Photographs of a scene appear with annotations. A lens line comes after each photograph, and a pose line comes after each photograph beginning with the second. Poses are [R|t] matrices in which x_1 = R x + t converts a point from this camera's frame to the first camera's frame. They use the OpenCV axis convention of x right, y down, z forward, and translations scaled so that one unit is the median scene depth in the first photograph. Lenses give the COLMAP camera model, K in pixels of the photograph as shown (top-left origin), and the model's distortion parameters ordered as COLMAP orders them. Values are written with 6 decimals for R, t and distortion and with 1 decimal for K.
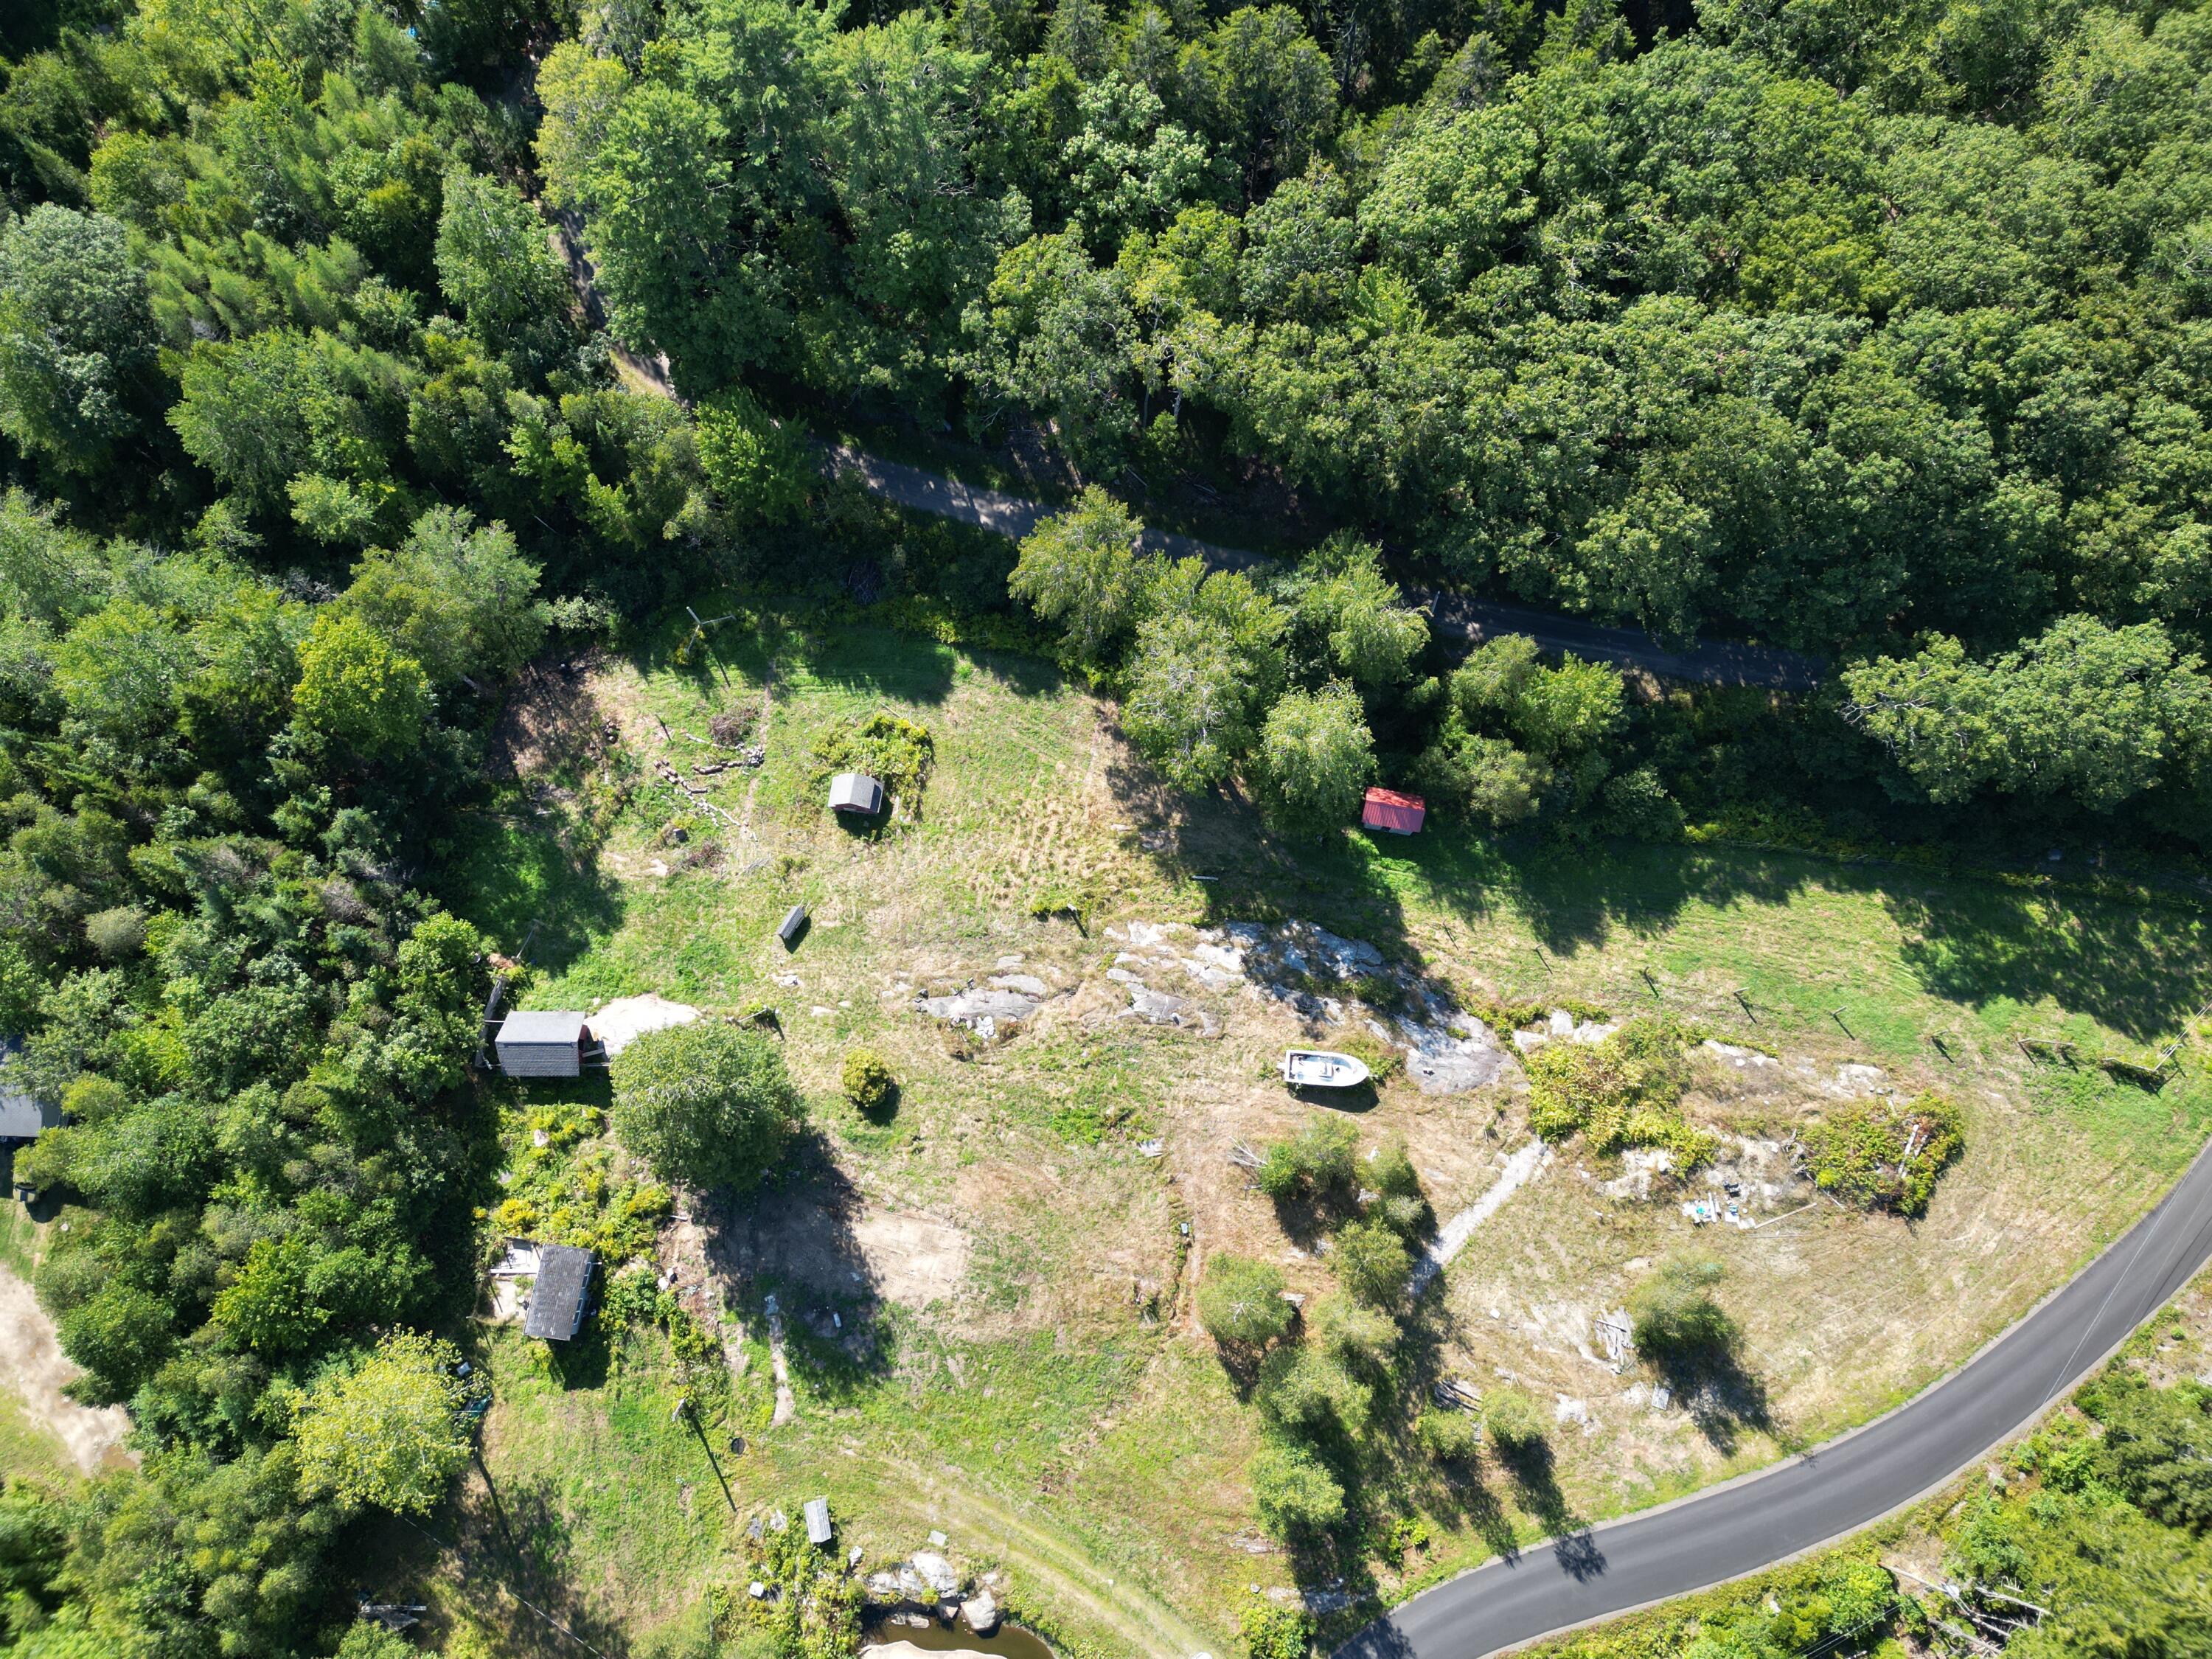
lens RADIAL K [[1608.8, 0, 1106.0], [0, 1608.8, 829.5], [0, 0, 1]] dist [0.080440, -0.071820]
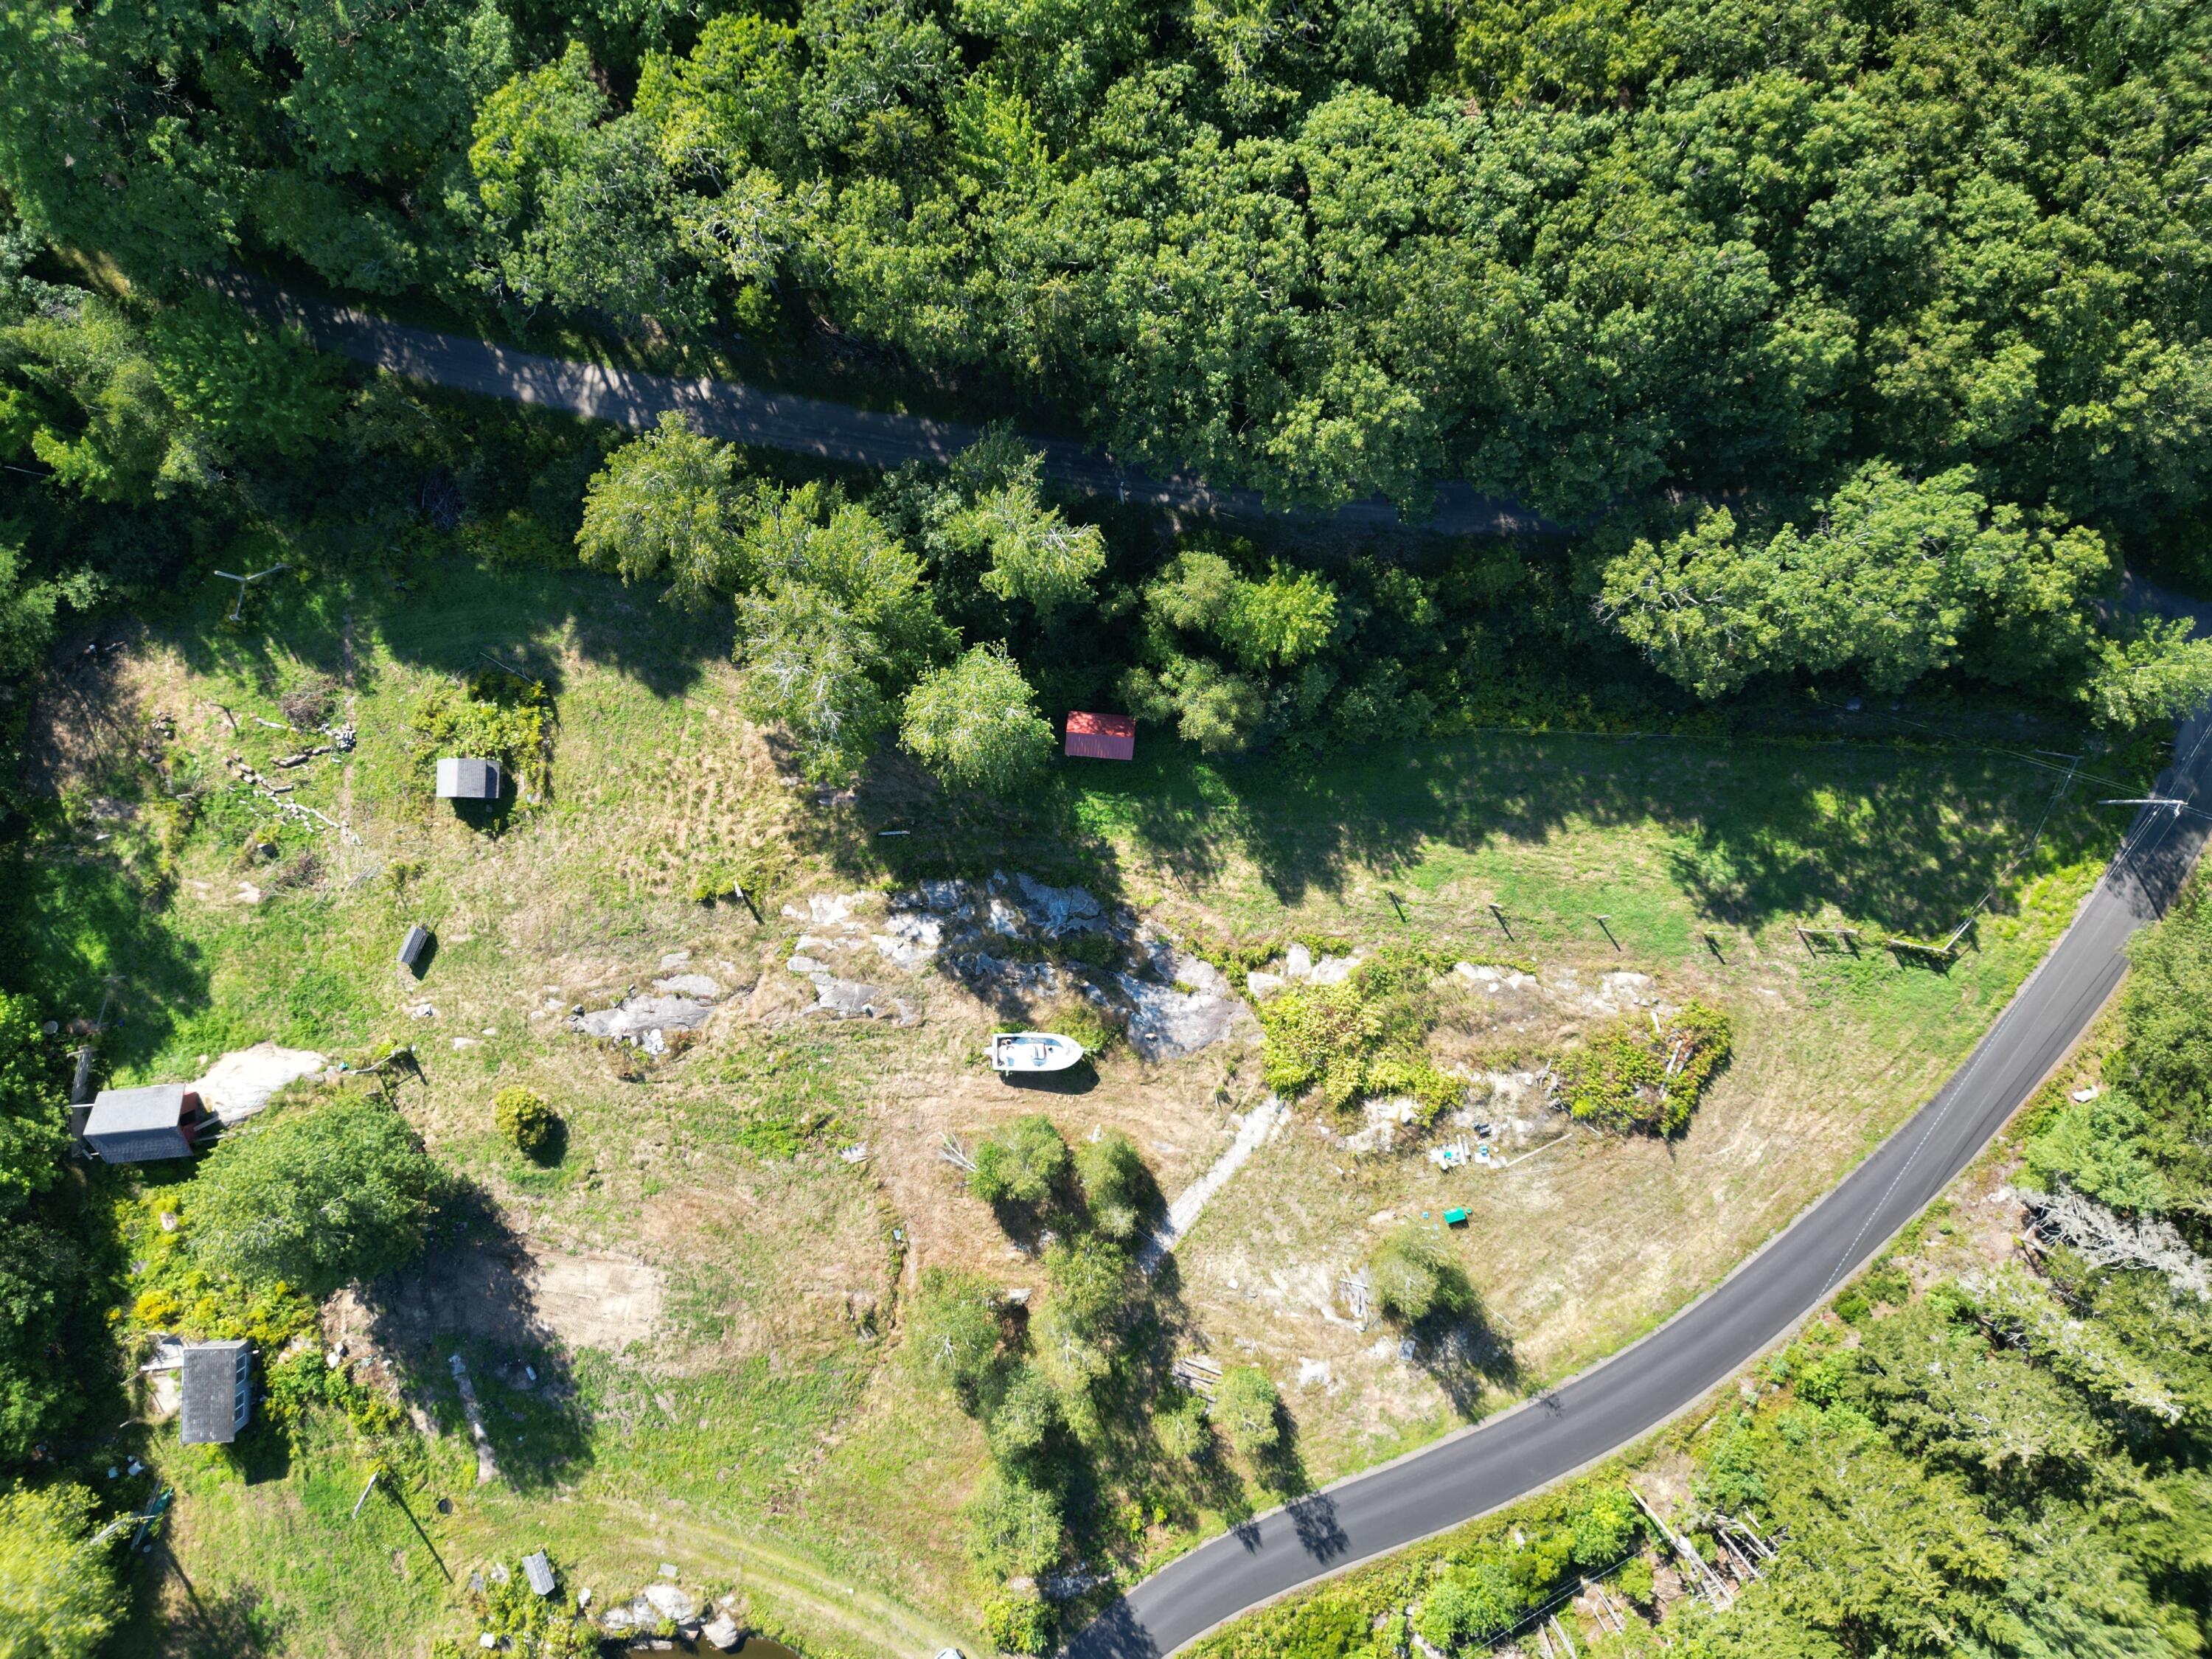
lens RADIAL K [[1608.8, 0, 1106.0], [0, 1608.8, 829.5], [0, 0, 1]] dist [0.080440, -0.071820]
pose [[0.994844, -0.101278, 0.005368, 0.186319], [0.095441, 0.952785, 0.288257, -0.229985], [-0.034309, -0.286258, 0.957538, 0.176921]]
